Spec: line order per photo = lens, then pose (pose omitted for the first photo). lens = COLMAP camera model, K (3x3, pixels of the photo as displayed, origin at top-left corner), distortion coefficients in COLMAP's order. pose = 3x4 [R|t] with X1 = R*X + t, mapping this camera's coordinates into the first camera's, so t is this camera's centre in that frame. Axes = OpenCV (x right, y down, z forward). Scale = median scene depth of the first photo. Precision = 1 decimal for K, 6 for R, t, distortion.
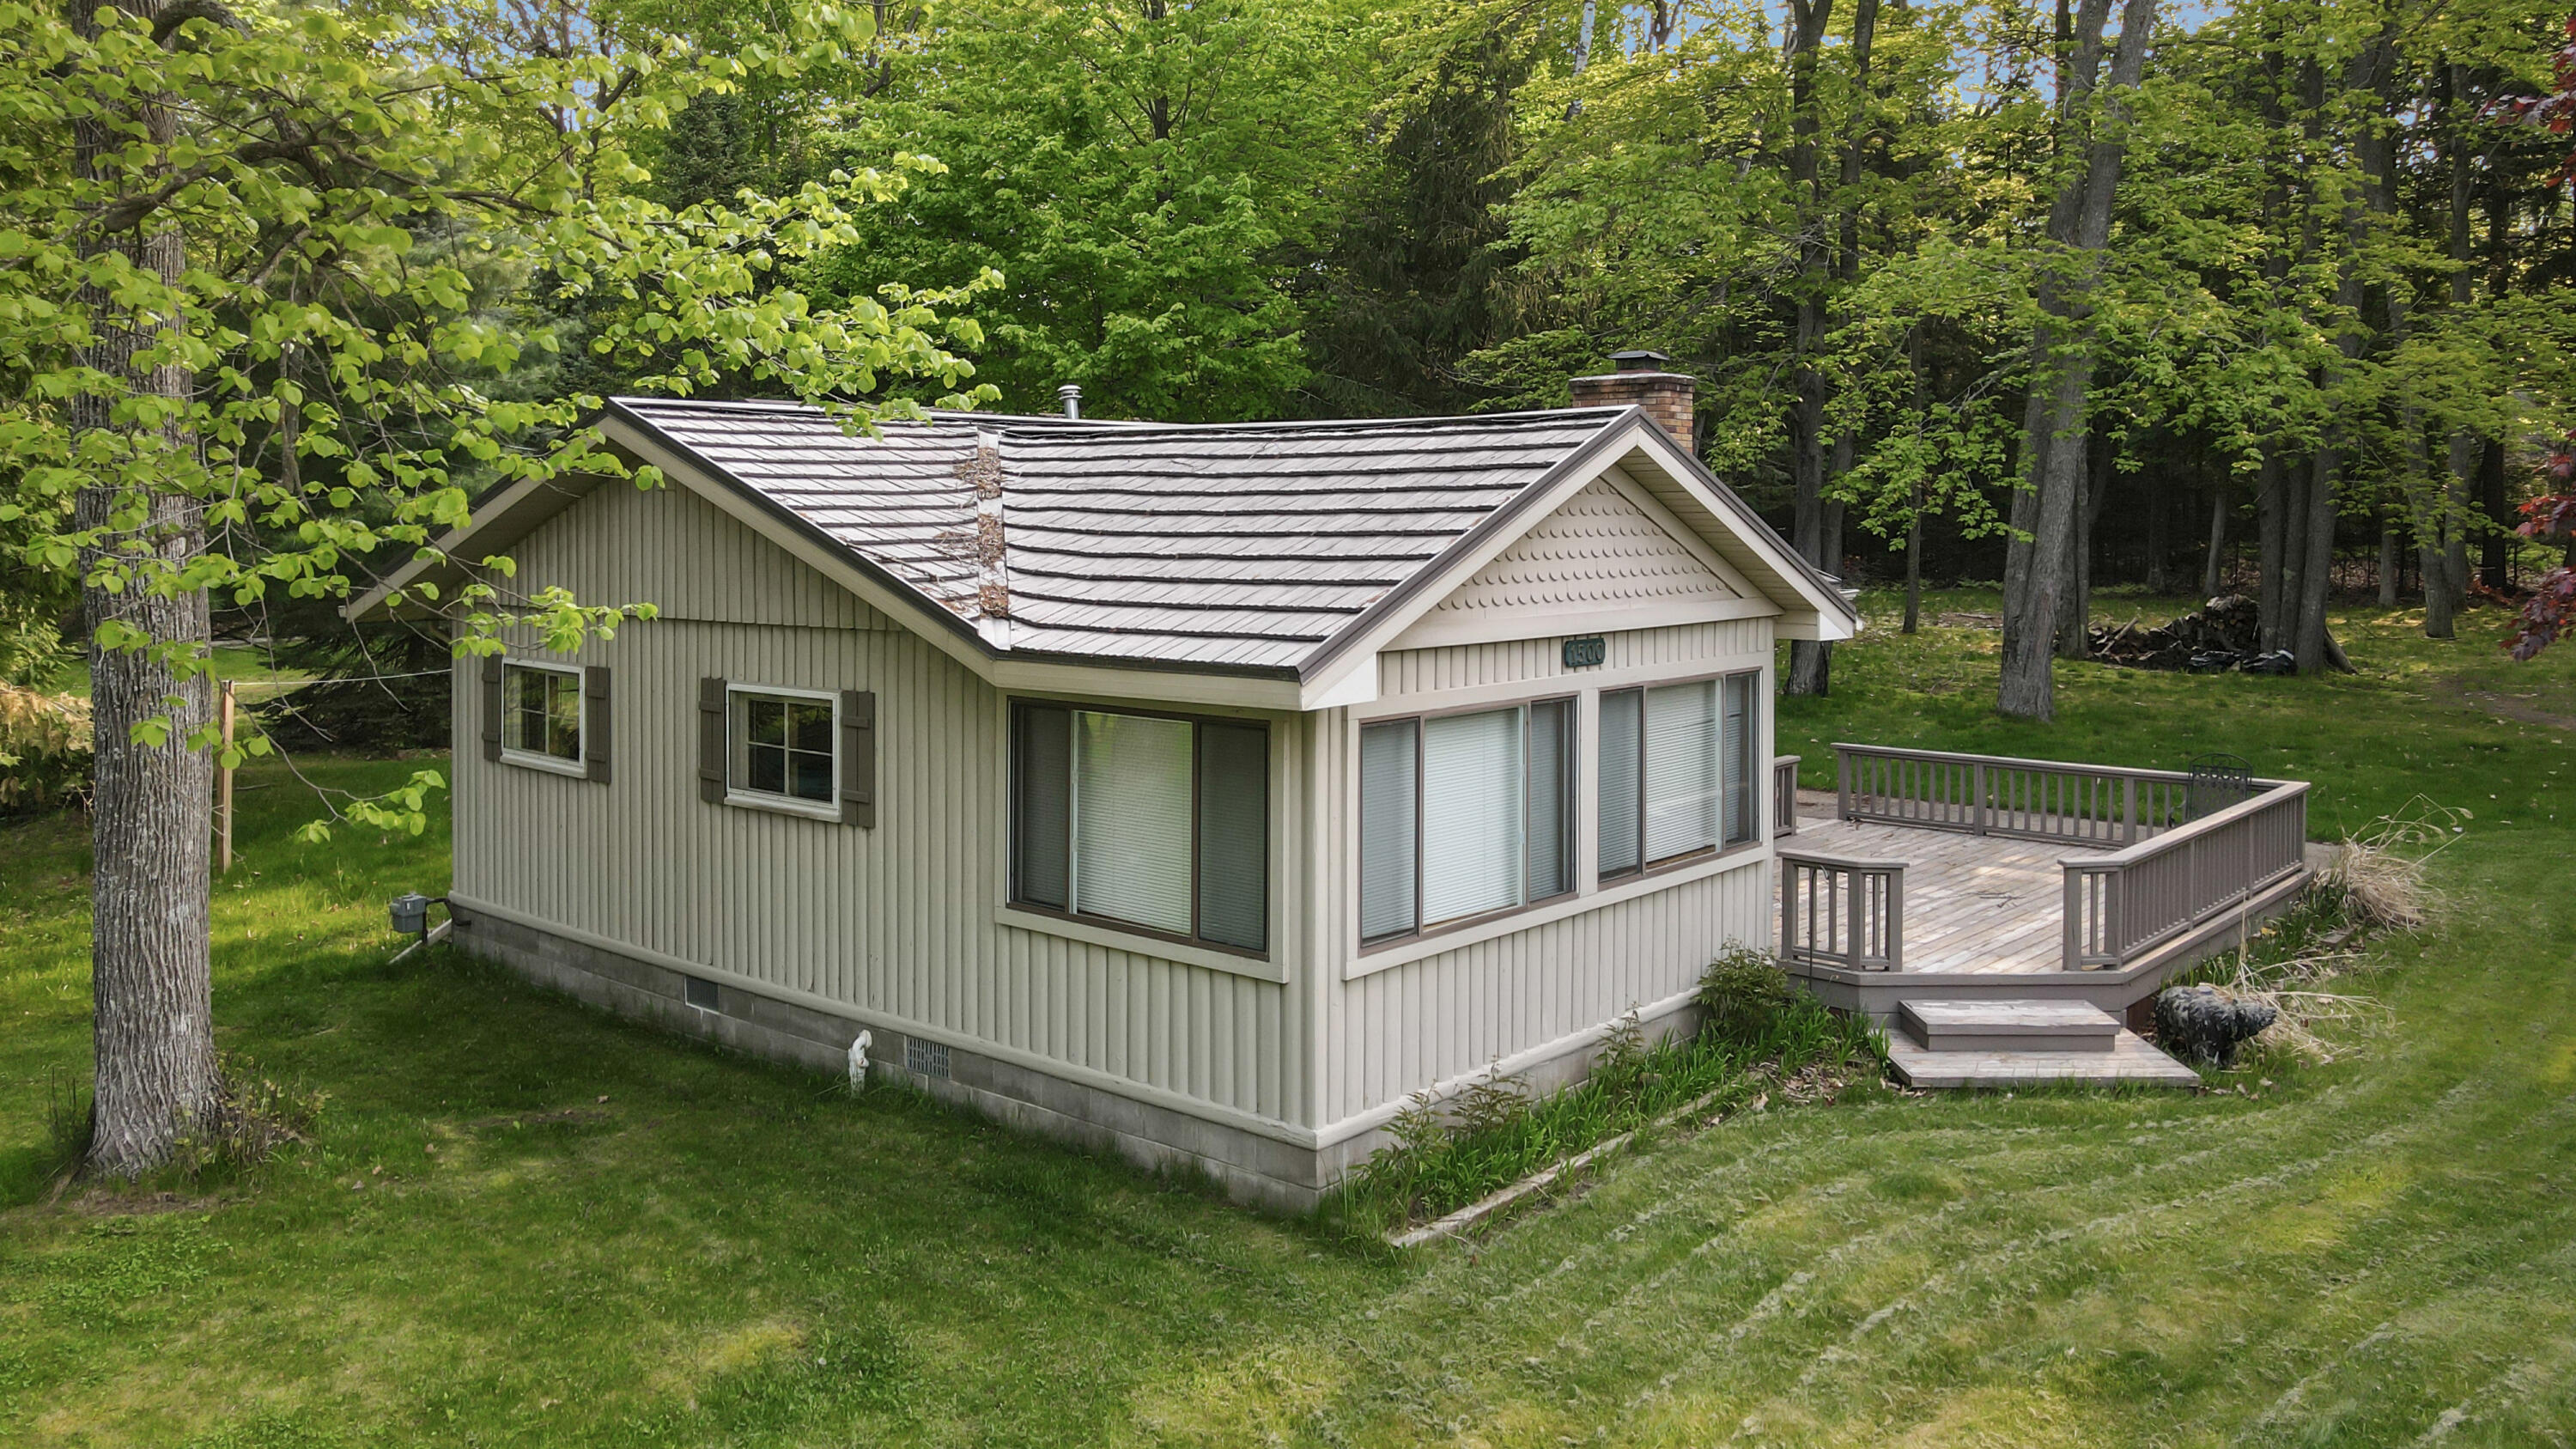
lens RADIAL K [[1988.0, 0, 1261.1], [0, 1988.0, 656.1], [0, 0, 1]] dist [0.005455, 0.002849]
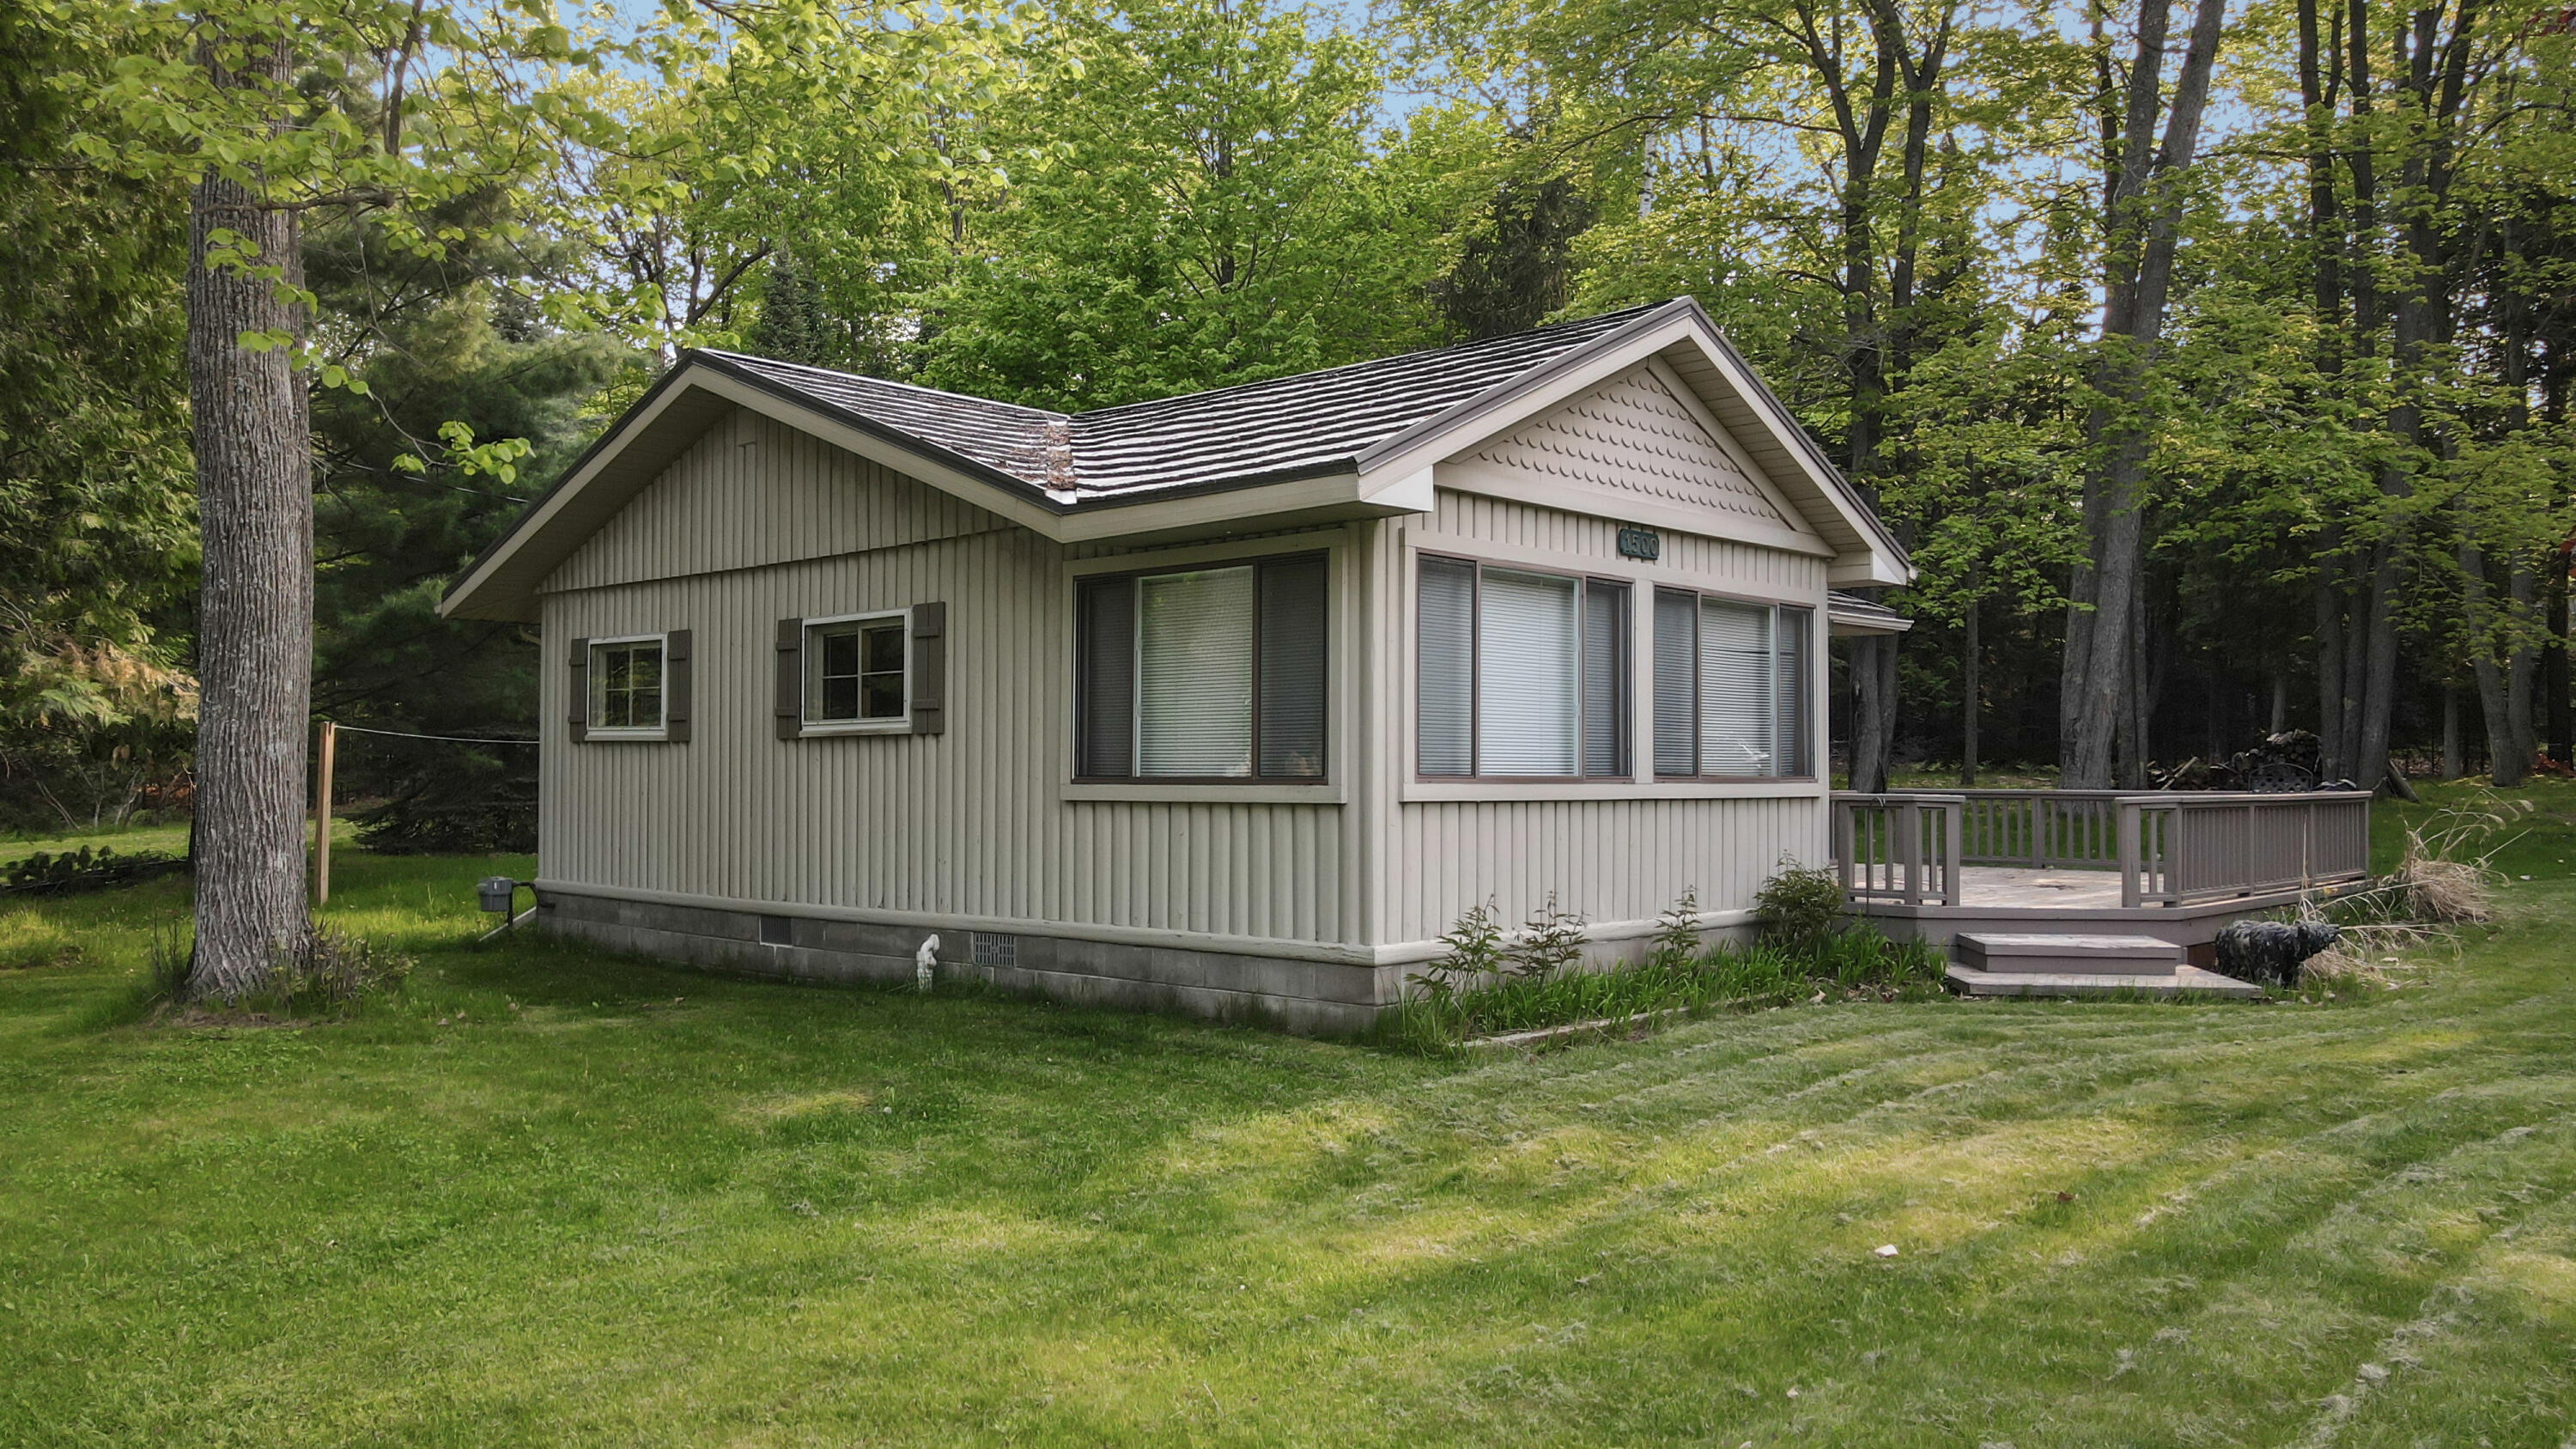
lens RADIAL K [[1954.4, 0, 1258.2], [0, 1954.4, 862.4], [0, 0, 1]] dist [-0.000744, 0.010443]
pose [[0.999396, 0.000189, -0.034758, 0.002811], [-0.001630, 0.999141, -0.041415, 0.200303], [0.034720, 0.041447, 0.998537, 0.001553]]
